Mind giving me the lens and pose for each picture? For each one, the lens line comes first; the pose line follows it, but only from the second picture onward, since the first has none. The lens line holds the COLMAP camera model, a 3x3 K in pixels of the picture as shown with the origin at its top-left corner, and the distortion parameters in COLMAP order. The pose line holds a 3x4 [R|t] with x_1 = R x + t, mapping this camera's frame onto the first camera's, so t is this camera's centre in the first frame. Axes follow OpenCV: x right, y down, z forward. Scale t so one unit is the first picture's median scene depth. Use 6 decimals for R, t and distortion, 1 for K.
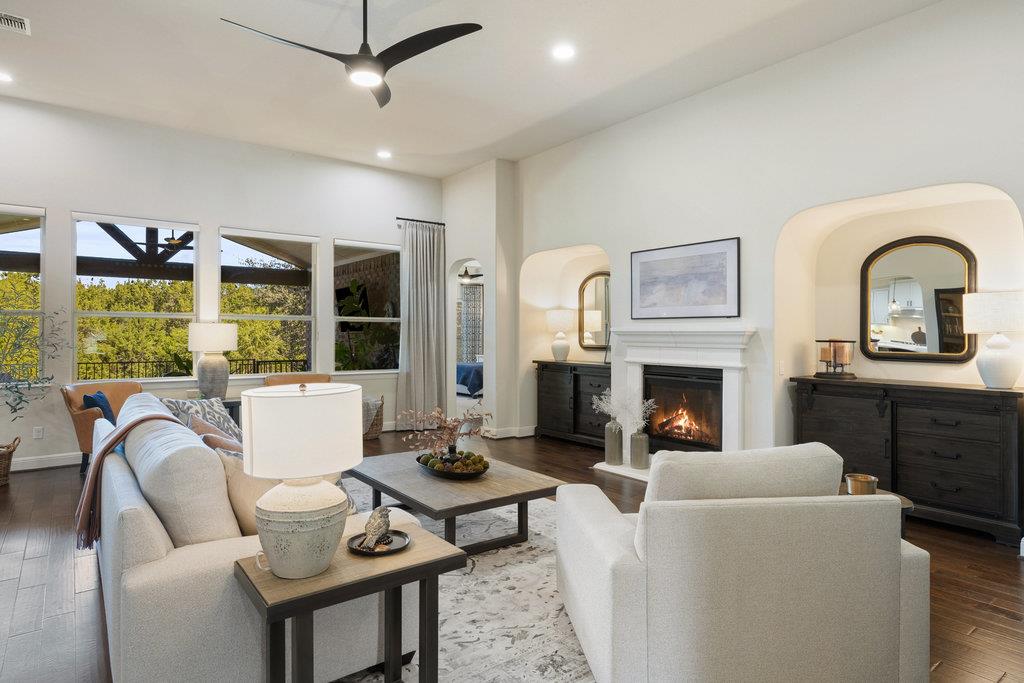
lens RADIAL K [[571.4, 0, 512.0], [0, 571.4, 341.5], [0, 0, 1]] dist [-0.024092, 0.000264]
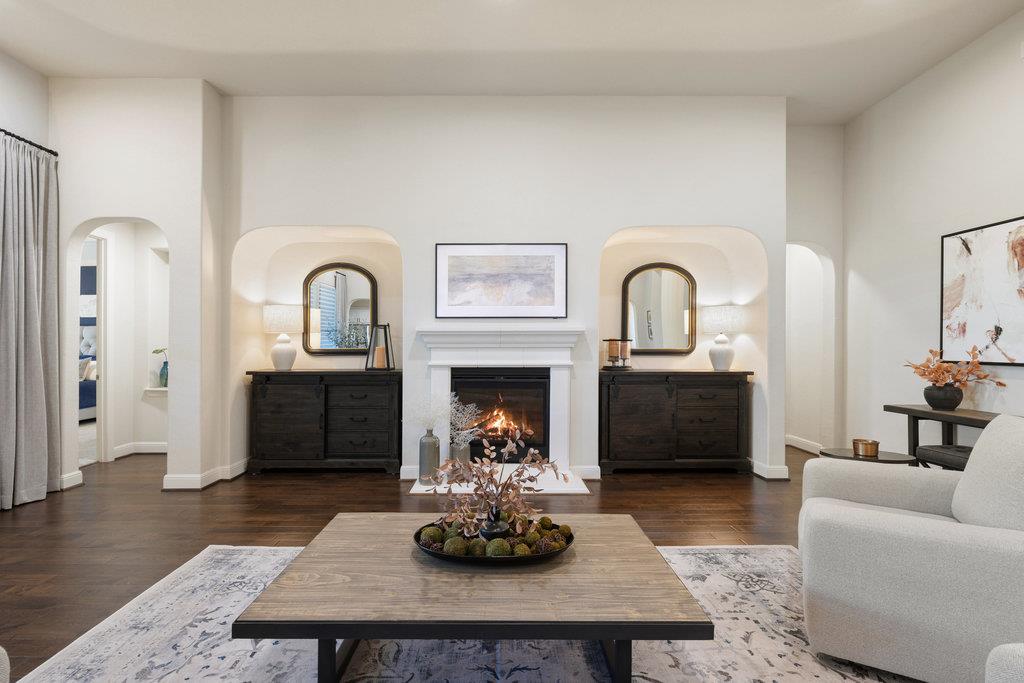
lens RADIAL K [[497.4, 0, 512.0], [0, 497.4, 341.5], [0, 0, 1]] dist [-0.000969, -0.000781]
pose [[0.608617, -0.003404, 0.793457, -0.362967], [0.015387, 0.999853, -0.007513, 0.006327], [-0.793315, 0.016781, 0.608581, 0.452447]]
